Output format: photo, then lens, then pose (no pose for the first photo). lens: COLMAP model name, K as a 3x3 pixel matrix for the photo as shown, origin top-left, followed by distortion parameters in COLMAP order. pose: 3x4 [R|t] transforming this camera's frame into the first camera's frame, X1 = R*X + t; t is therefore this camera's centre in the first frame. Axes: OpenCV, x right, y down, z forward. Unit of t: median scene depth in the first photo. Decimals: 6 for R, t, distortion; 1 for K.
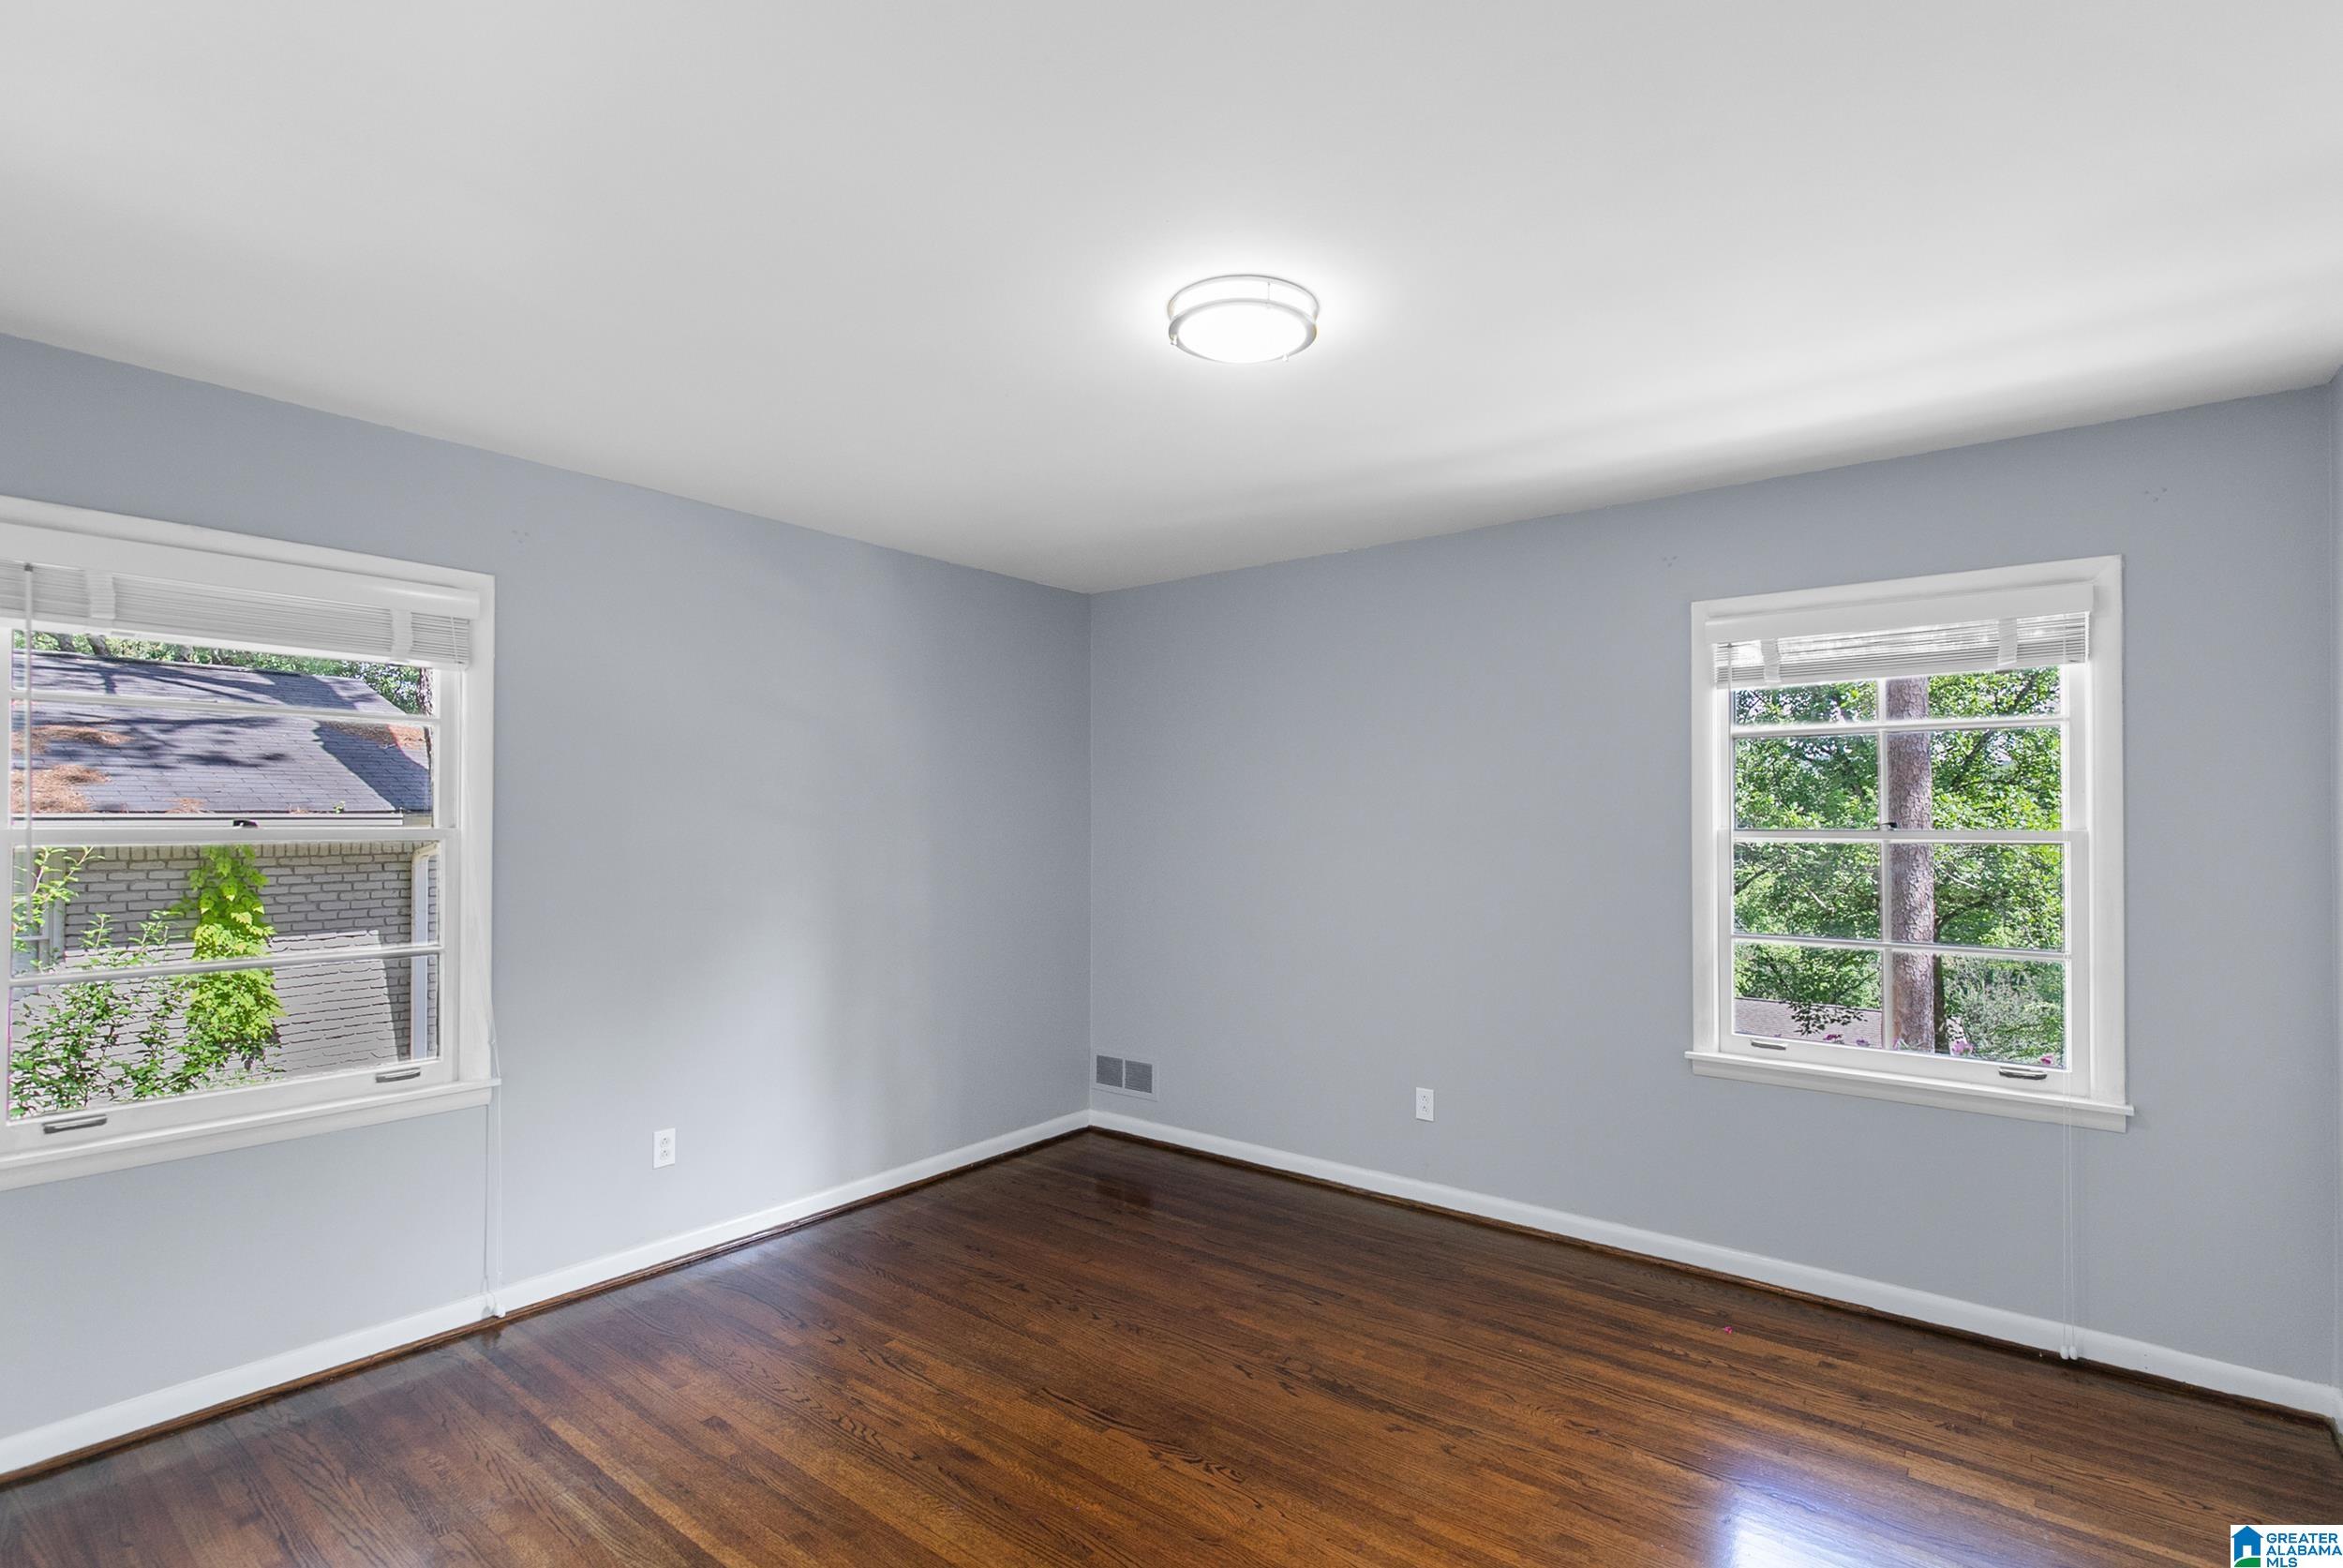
lens RADIAL K [[1080.8, 0, 1174.0], [0, 1080.8, 797.2], [0, 0, 1]] dist [0.002076, 0.001101]
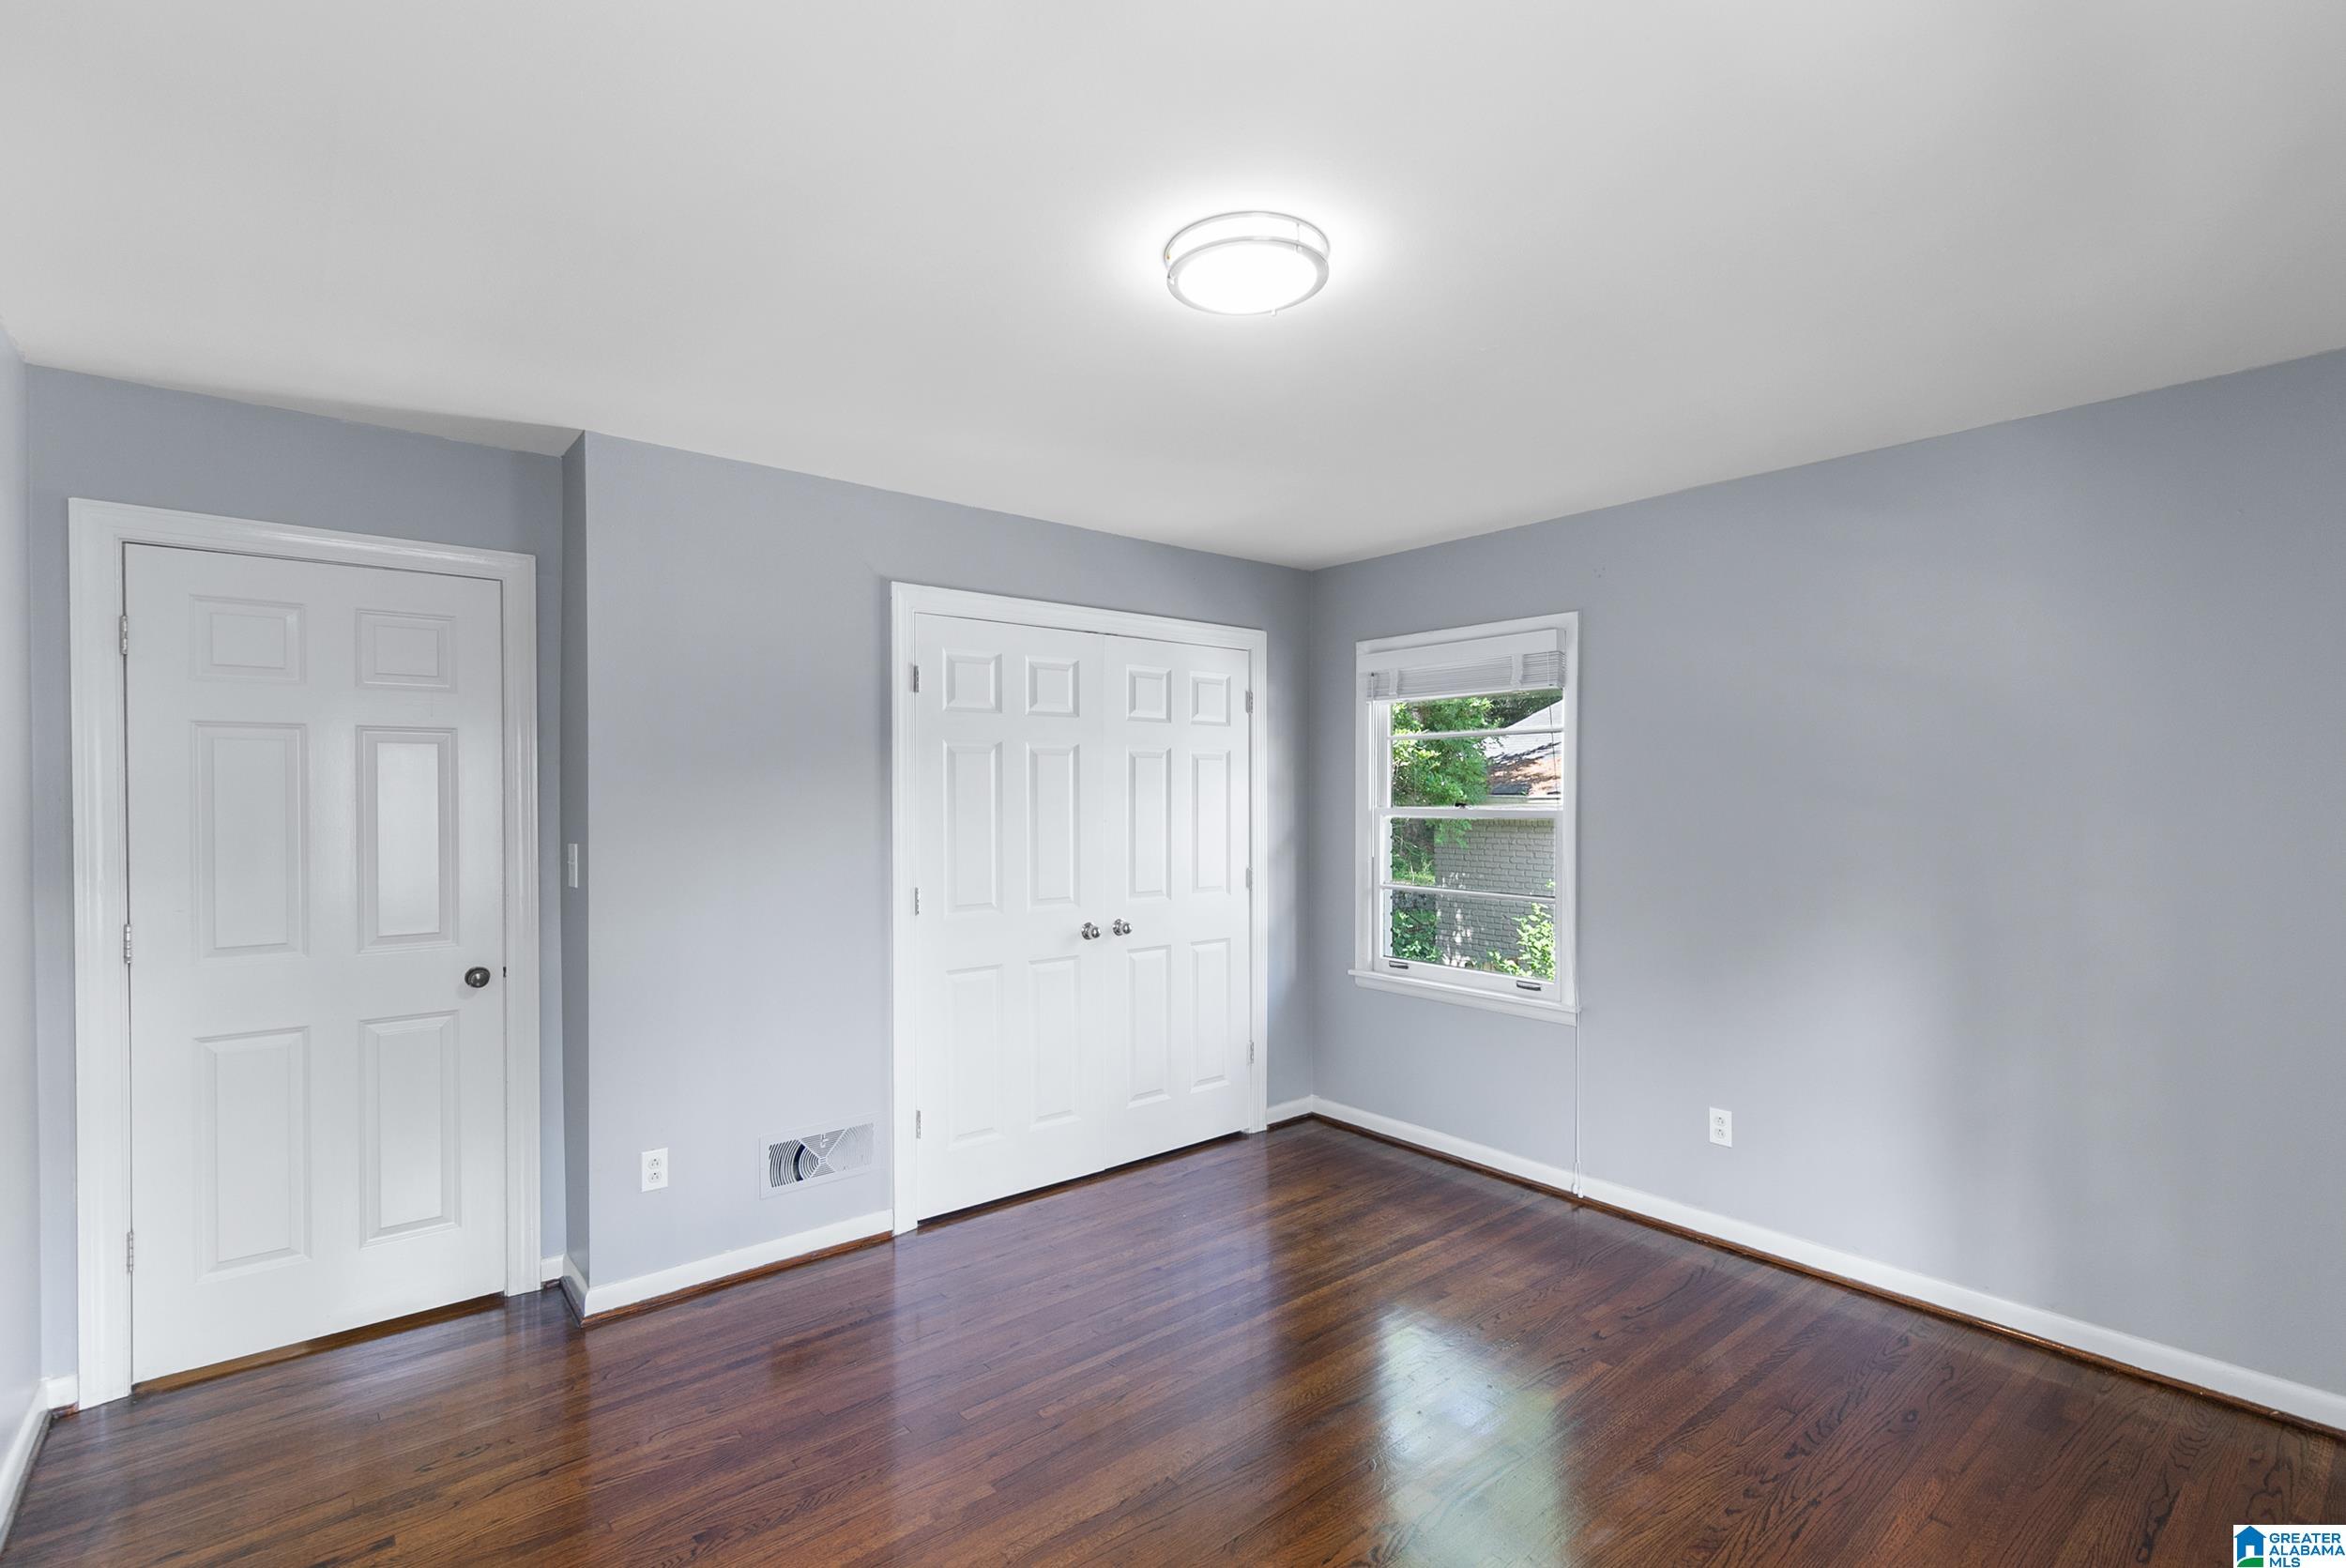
lens RADIAL K [[1064.3, 0, 1185.8], [0, 1064.3, 803.5], [0, 0, 1]] dist [0.001379, 0.000329]
pose [[-0.198862, 0.005819, -0.980010, 0.731191], [0.026662, 0.999644, 0.000525, 0.007680], [0.979665, -0.026025, -0.198946, 0.861250]]
